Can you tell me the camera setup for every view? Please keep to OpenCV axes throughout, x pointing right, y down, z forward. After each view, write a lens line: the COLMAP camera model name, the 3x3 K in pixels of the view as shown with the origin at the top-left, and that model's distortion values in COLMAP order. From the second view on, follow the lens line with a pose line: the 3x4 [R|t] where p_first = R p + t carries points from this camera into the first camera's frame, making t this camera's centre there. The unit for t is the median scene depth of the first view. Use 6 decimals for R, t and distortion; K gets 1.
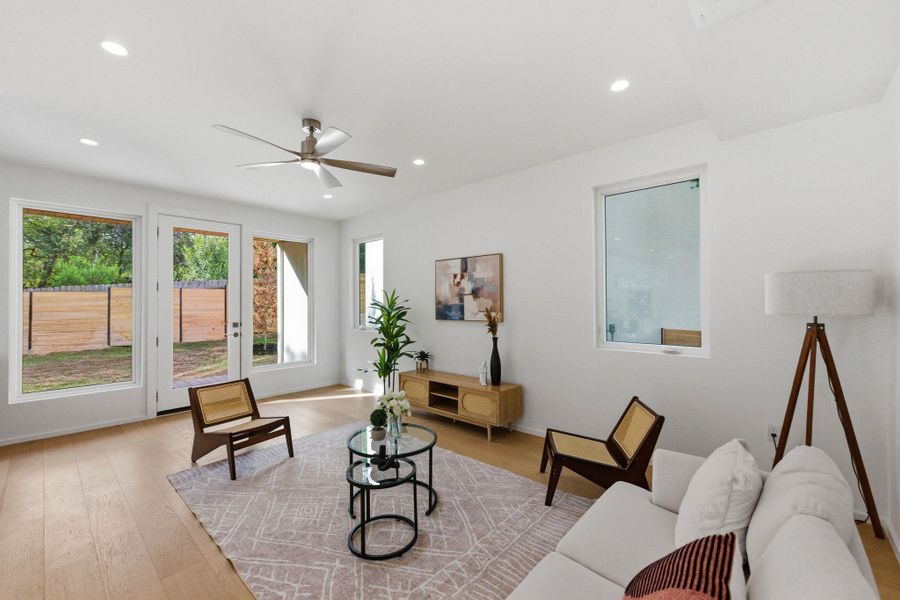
lens RADIAL K [[371.4, 0, 448.6], [0, 371.4, 301.1], [0, 0, 1]] dist [0.000263, 0.000218]
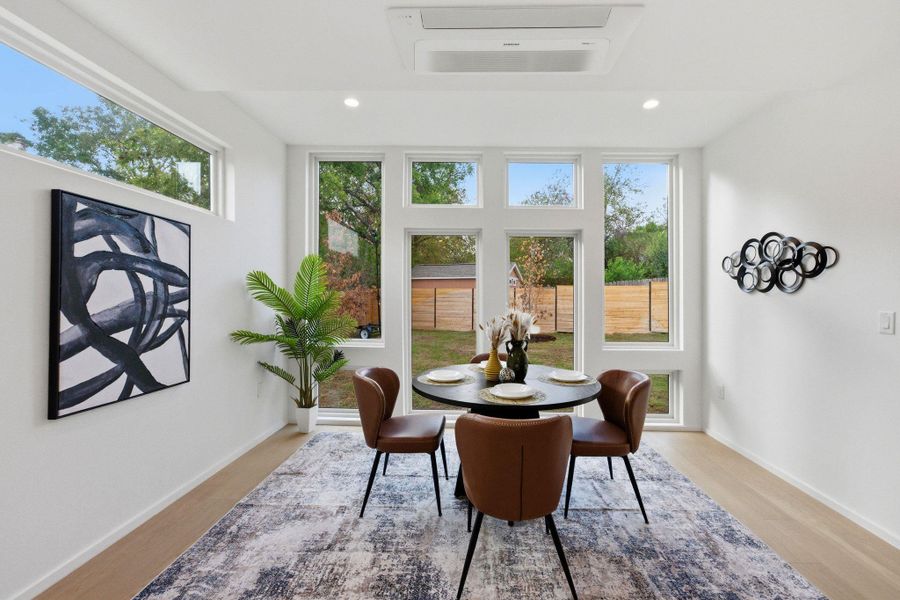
lens RADIAL K [[368.8, 0, 465.8], [0, 368.8, 299.4], [0, 0, 1]] dist [-0.001122, -0.000077]
pose [[0.658267, 0.020995, -0.752491, -1.102910], [-0.011086, 0.999773, 0.018197, 0.011649], [0.752703, -0.003637, 0.658351, -0.602308]]
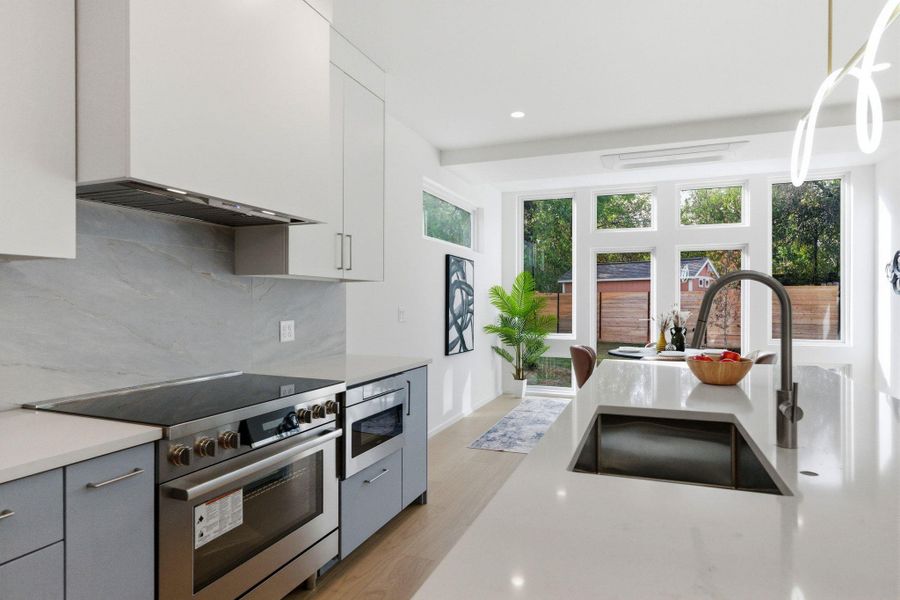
lens RADIAL K [[515.7, 0, 434.0], [0, 515.7, 310.6], [0, 0, 1]] dist [-0.004372, -0.000032]
pose [[0.334139, 0.021614, -0.942276, -0.554502], [0.002693, 0.999711, 0.023887, 0.012615], [0.942520, -0.010520, 0.333984, -1.092253]]
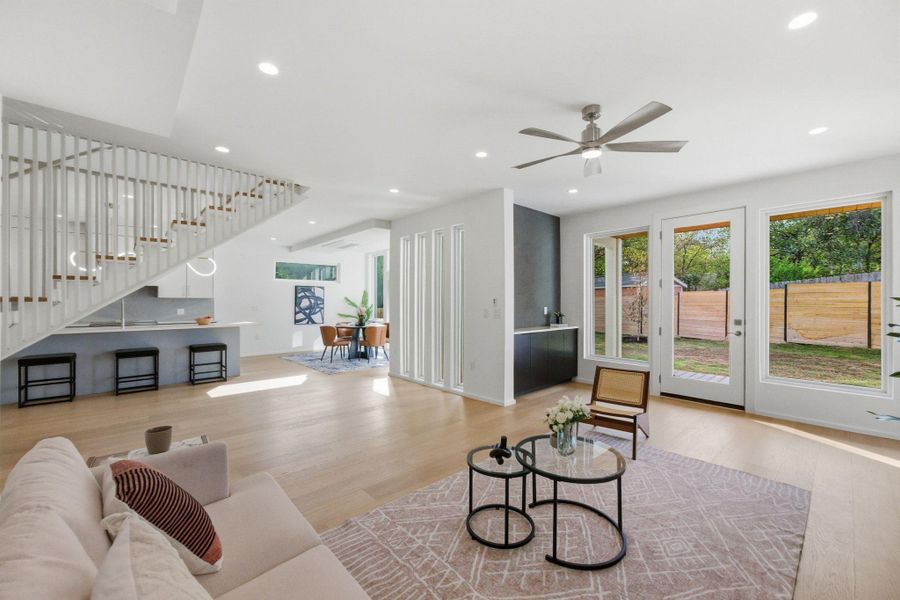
lens RADIAL K [[355.8, 0, 455.8], [0, 355.8, 301.9], [0, 0, 1]] dist [0.001672, 0.000213]
pose [[-0.083652, 0.002387, -0.996492, 0.383772], [0.005469, 0.999983, 0.001937, 0.010492], [0.996480, -0.005288, -0.083663, 0.462499]]
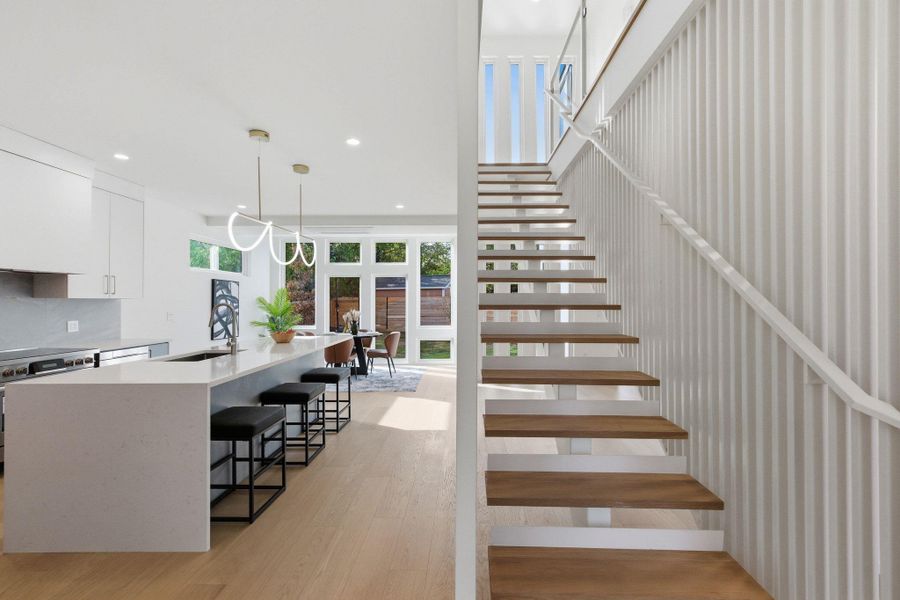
lens RADIAL K [[413.4, 0, 461.2], [0, 413.4, 300.1], [0, 0, 1]] dist [-0.001182, -0.000382]
pose [[0.668004, 0.001598, -0.744156, 0.138400], [0.000838, 0.999995, 0.002900, -0.011514], [0.744157, -0.002561, 0.668000, -1.015172]]
